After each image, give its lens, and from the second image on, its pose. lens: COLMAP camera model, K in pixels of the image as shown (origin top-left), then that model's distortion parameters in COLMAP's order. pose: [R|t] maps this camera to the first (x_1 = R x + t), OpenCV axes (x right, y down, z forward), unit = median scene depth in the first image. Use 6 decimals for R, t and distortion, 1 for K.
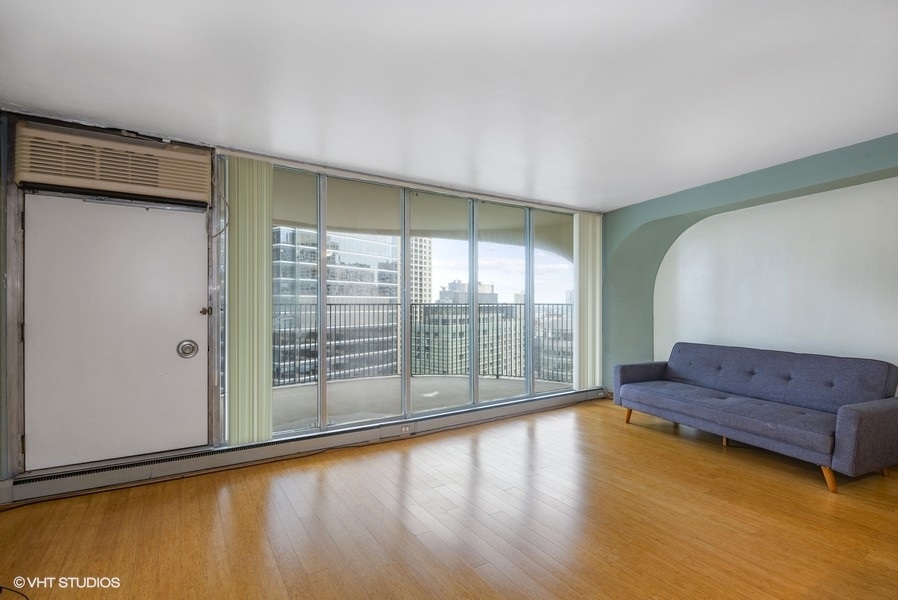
lens RADIAL K [[436.9, 0, 456.8], [0, 436.9, 303.3], [0, 0, 1]] dist [0.001280, -0.003136]
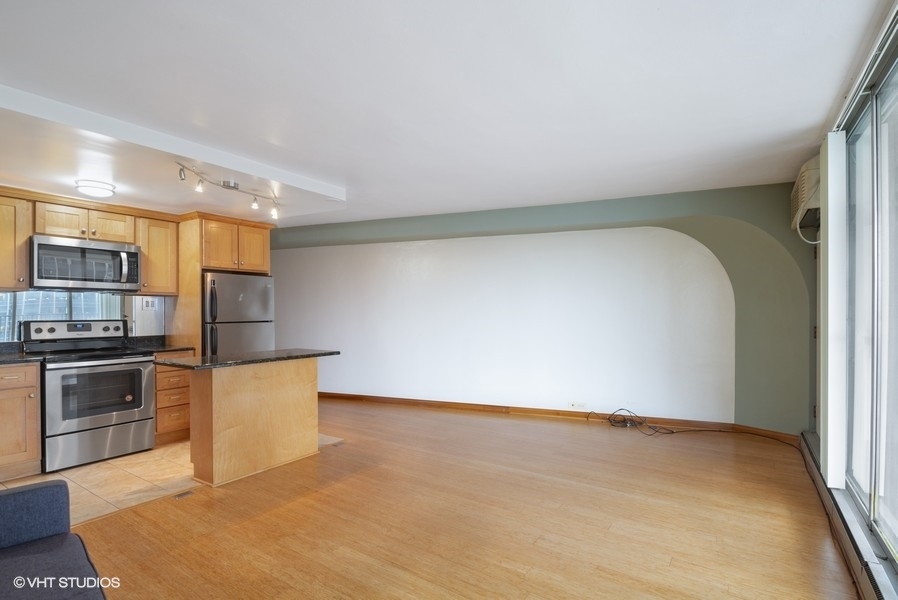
lens RADIAL K [[436.9, 0, 460.2], [0, 436.9, 310.8], [0, 0, 1]] dist [0.001280, -0.003136]
pose [[-0.911939, 0.001885, -0.410322, 0.440899], [0.002202, 0.999998, -0.000299, -0.004246], [0.410321, -0.001176, -0.911941, 1.273028]]
